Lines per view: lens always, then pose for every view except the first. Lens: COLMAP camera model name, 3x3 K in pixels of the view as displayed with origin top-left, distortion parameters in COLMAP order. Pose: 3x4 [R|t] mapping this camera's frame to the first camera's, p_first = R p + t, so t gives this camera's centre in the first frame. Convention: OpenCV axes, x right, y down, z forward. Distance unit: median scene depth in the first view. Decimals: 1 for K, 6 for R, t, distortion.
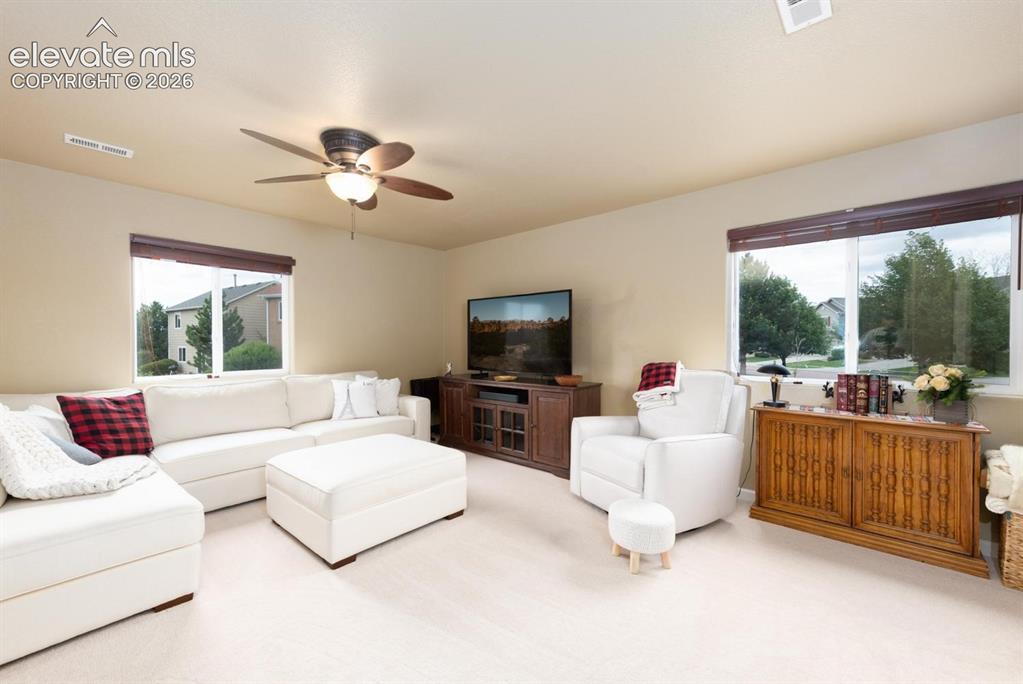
lens RADIAL K [[397.6, 0, 496.0], [0, 397.6, 346.0], [0, 0, 1]] dist [0.001127, 0.000235]
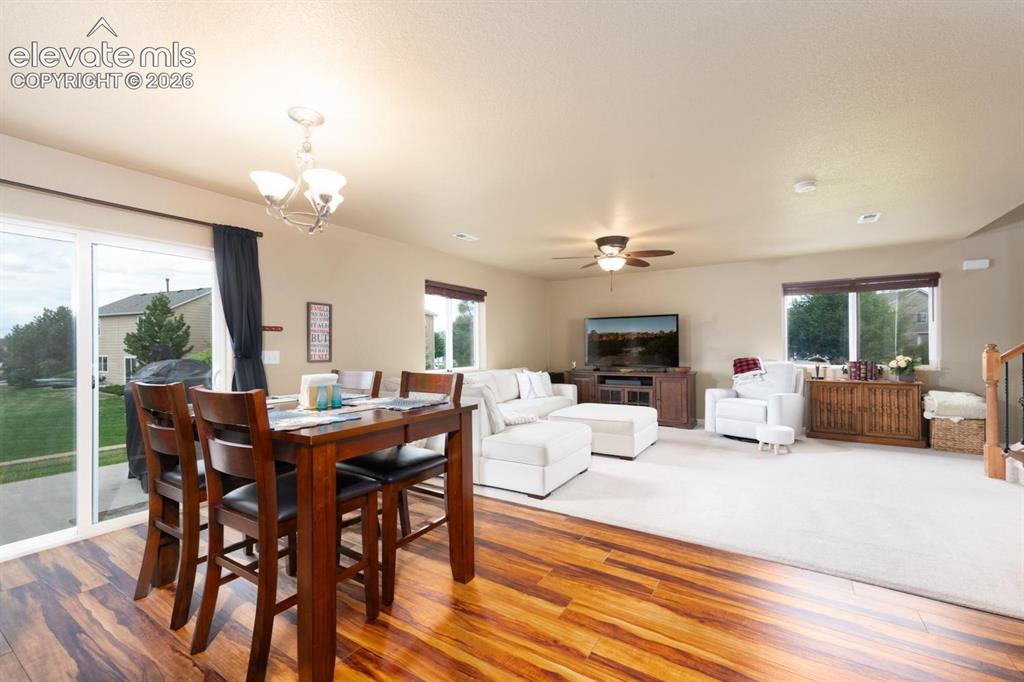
lens RADIAL K [[402.1, 0, 467.7], [0, 402.1, 348.5], [0, 0, 1]] dist [0.000144, -0.000204]
pose [[0.996088, -0.006835, 0.088102, -0.955031], [0.007668, 0.999929, -0.009129, 0.007456], [-0.088033, 0.009769, 0.996070, -0.647685]]
